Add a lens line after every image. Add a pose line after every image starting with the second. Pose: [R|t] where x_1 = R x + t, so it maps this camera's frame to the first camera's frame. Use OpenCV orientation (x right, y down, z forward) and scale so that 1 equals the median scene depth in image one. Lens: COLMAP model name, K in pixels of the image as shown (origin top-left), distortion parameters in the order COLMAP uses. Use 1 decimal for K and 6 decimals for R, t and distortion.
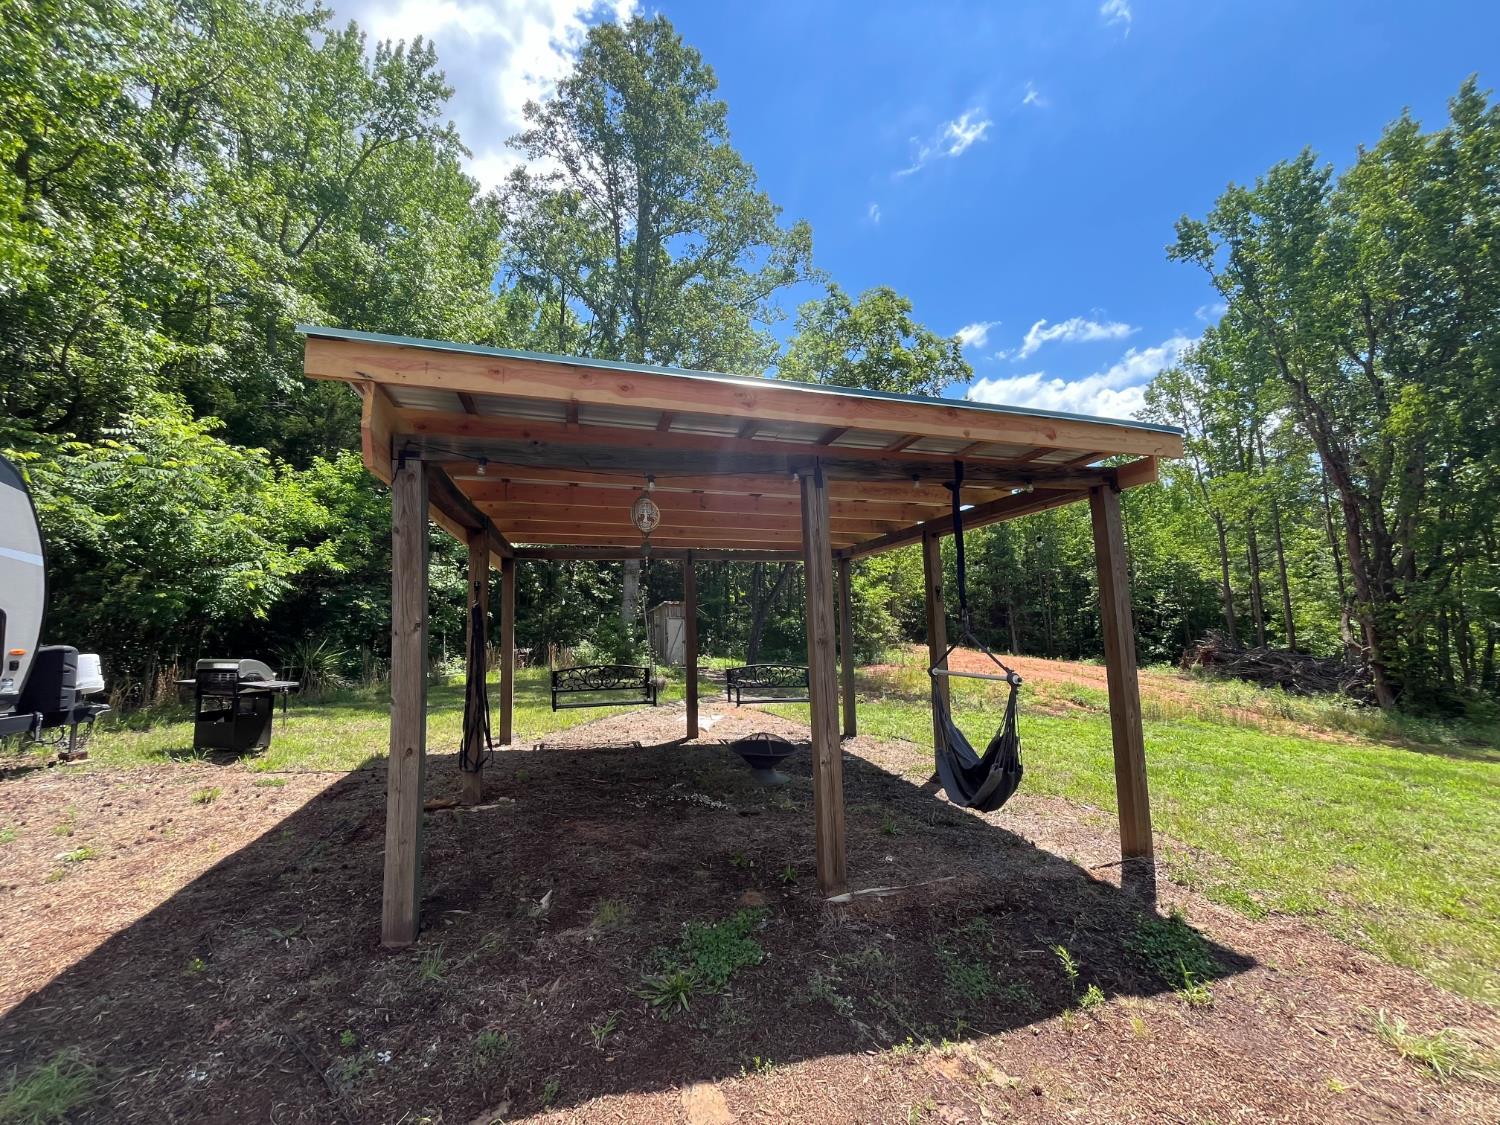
lens RADIAL K [[602.6, 0, 749.3], [0, 602.6, 560.9], [0, 0, 1]] dist [0.001919, 0.000079]
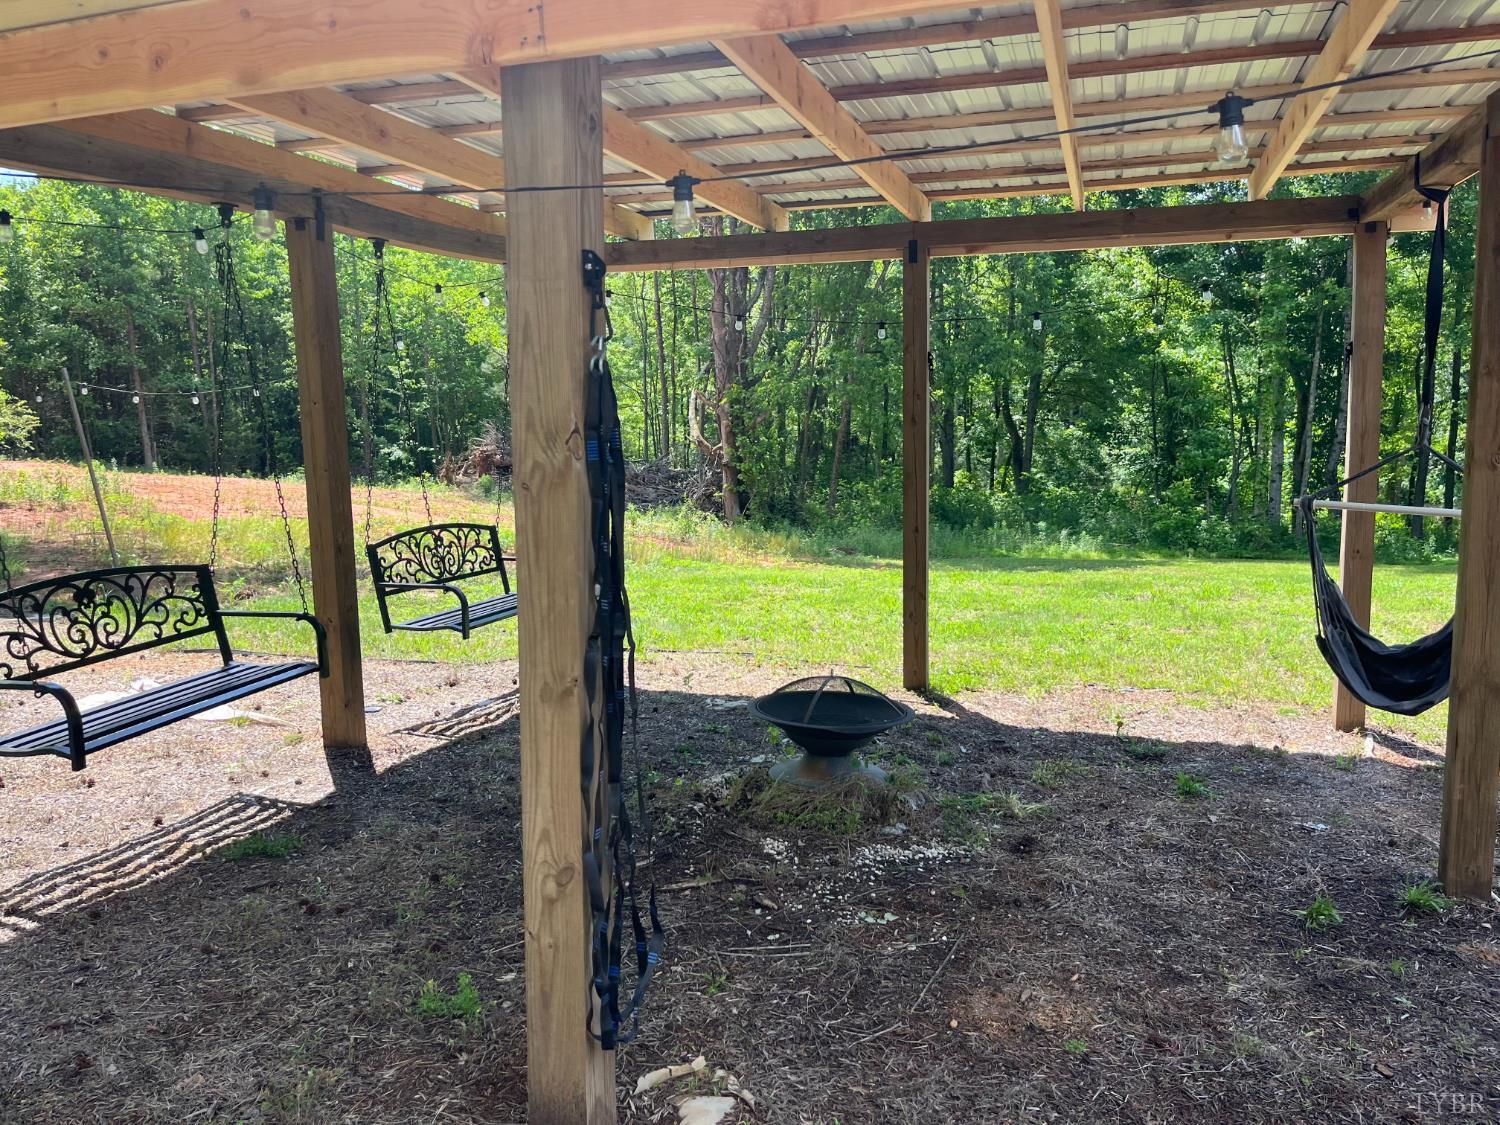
lens RADIAL K [[1128.9, 0, 749.2], [0, 1128.9, 565.0], [0, 0, 1]] dist [-0.001563, -0.000593]
pose [[0.558295, -0.104702, 0.823009, -0.178550], [-0.095389, 0.977325, 0.189042, 0.016124], [-0.824140, -0.184047, 0.535648, 0.169013]]
